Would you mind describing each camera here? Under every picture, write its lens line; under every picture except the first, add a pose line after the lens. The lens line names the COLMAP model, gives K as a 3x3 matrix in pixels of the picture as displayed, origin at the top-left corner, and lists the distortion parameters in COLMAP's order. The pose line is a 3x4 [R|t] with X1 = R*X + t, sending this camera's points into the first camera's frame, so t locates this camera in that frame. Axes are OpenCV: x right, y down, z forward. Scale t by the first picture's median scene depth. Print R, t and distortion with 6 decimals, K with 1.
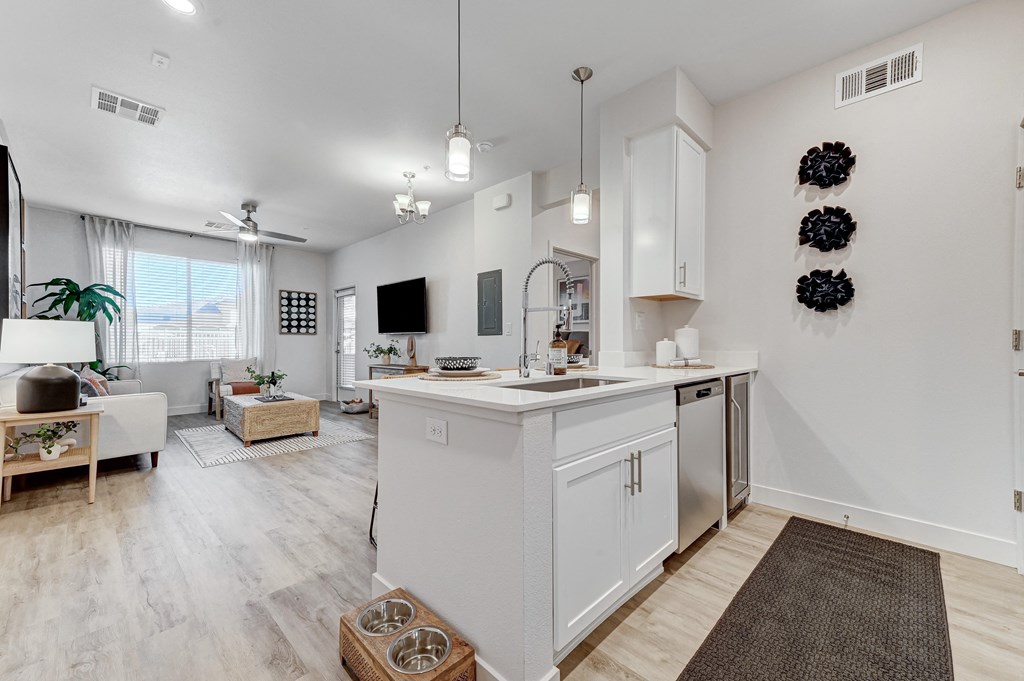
lens RADIAL K [[405.2, 0, 528.2], [0, 405.2, 341.3], [0, 0, 1]] dist [0.030873, 0.000275]
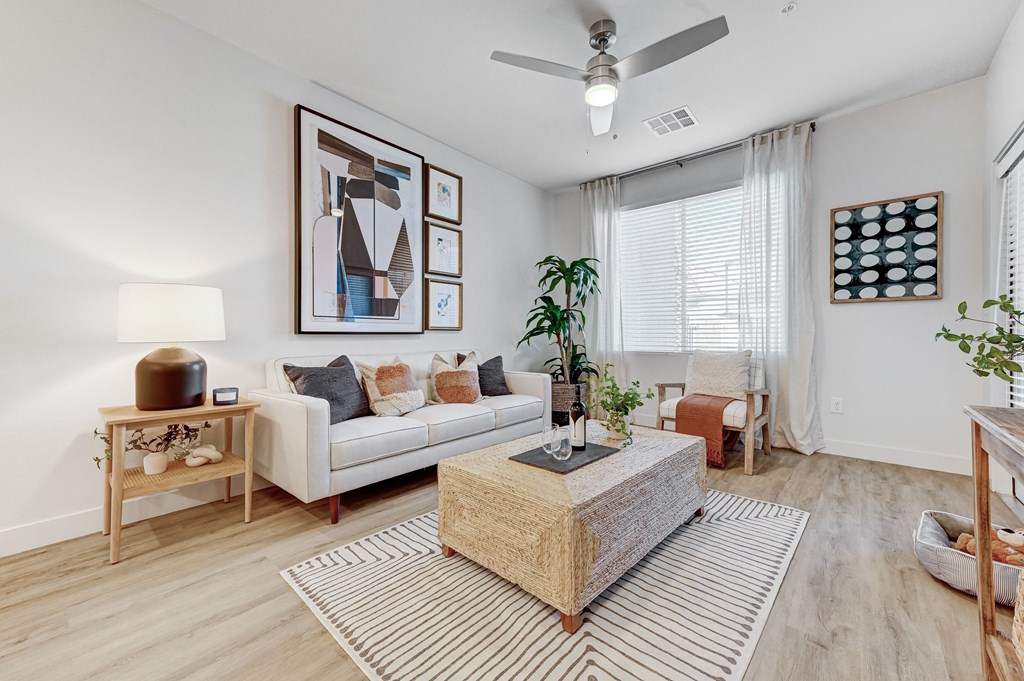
lens RADIAL K [[405.2, 0, 508.3], [0, 405.2, 333.1], [0, 0, 1]] dist [0.030873, 0.000275]
pose [[0.035341, -0.003562, -0.999369, -0.146051], [0.005082, 0.999981, -0.003385, 0.015443], [0.999362, -0.004959, 0.035358, 0.609314]]
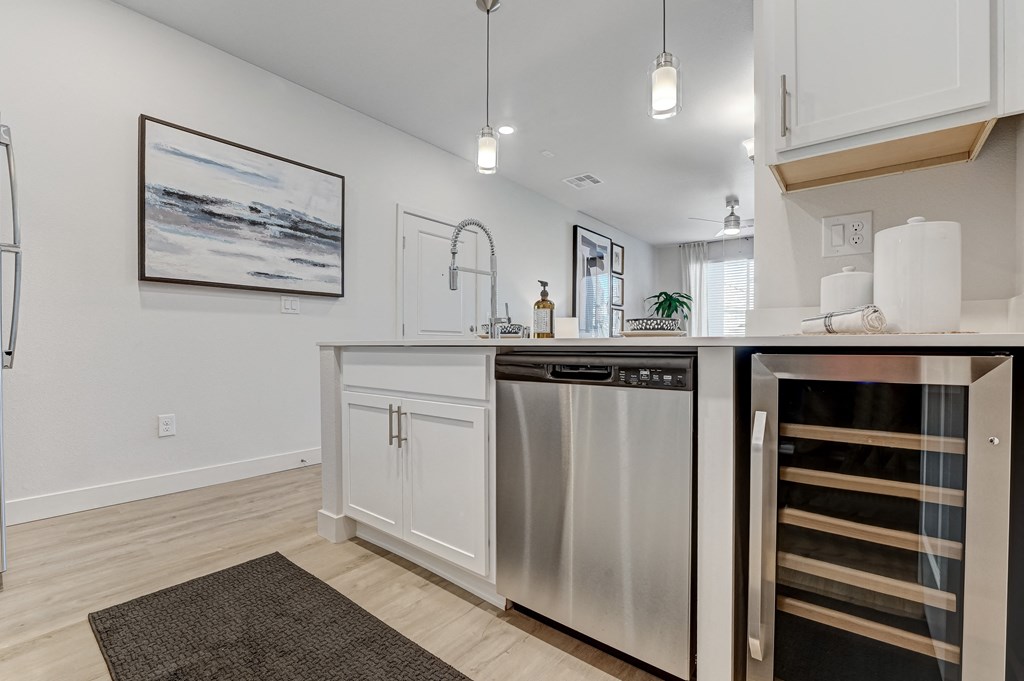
lens RADIAL K [[453.2, 0, 518.3], [0, 453.2, 348.5], [0, 0, 1]] dist [-0.011880, -0.000102]
pose [[0.077862, 0.007633, -0.996935, 0.297935], [-0.000183, 0.999971, 0.007642, 0.025464], [0.996964, -0.000413, 0.077861, 0.257275]]
